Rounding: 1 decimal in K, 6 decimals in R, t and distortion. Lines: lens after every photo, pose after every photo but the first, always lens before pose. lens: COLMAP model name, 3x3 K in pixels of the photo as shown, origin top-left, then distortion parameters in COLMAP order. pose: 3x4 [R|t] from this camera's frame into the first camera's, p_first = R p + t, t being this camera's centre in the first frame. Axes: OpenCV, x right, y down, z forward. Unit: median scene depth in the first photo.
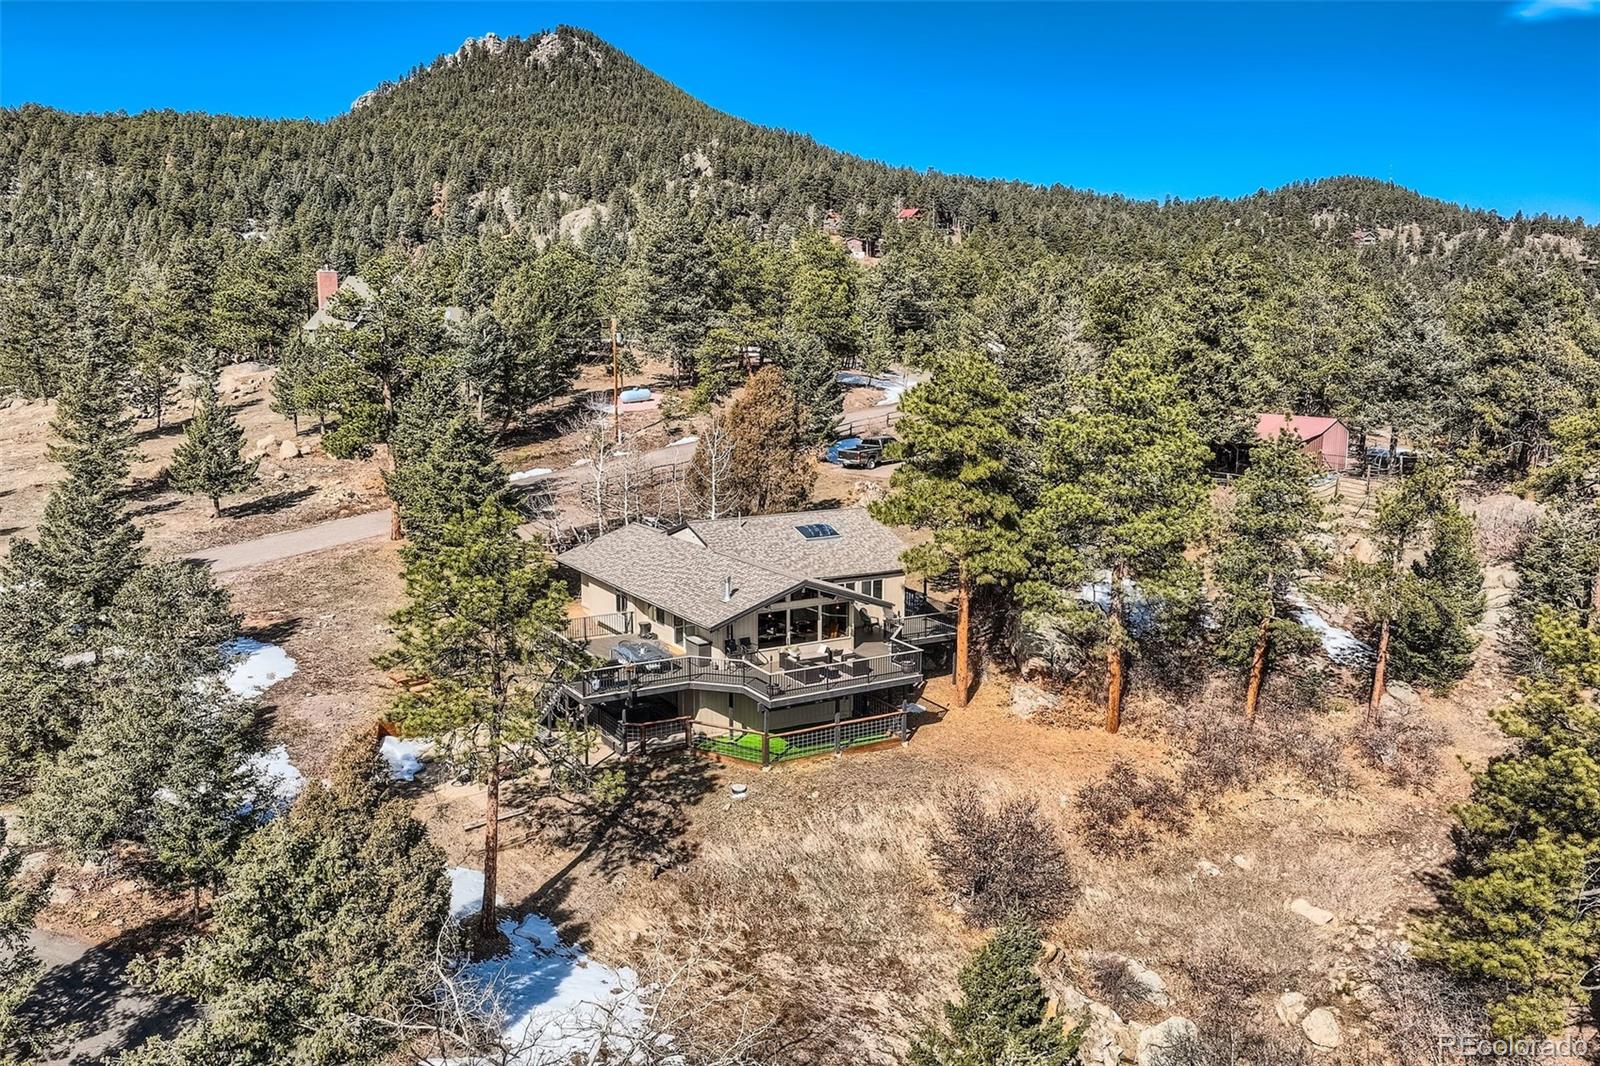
lens RADIAL K [[1166.5, 0, 793.8], [0, 1166.5, 479.1], [0, 0, 1]] dist [0.035101, 0.000125]
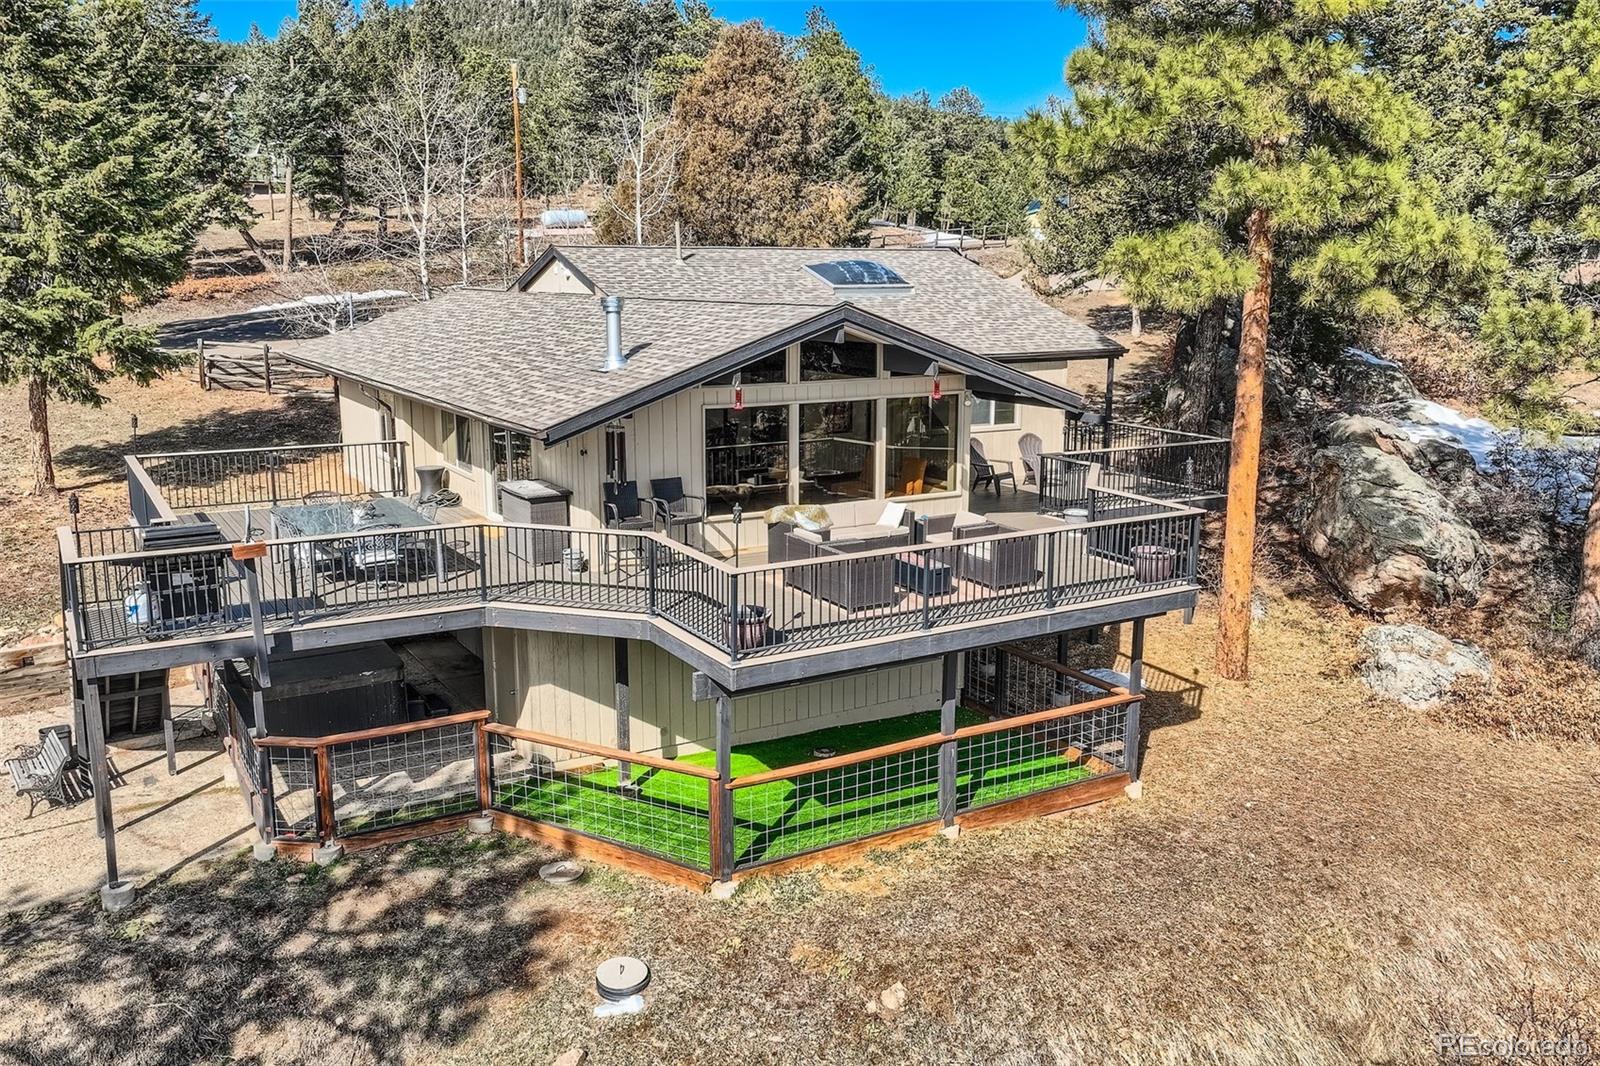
lens RADIAL K [[1191.7, 0, 800.0], [0, 1191.7, 533.0], [0, 0, 1]] dist [-0.001603, -0.000142]
pose [[0.999959, 0.002825, 0.008607, -0.006054], [-0.003544, 0.996391, 0.084810, 0.122581], [-0.008336, -0.084837, 0.996360, 0.656890]]
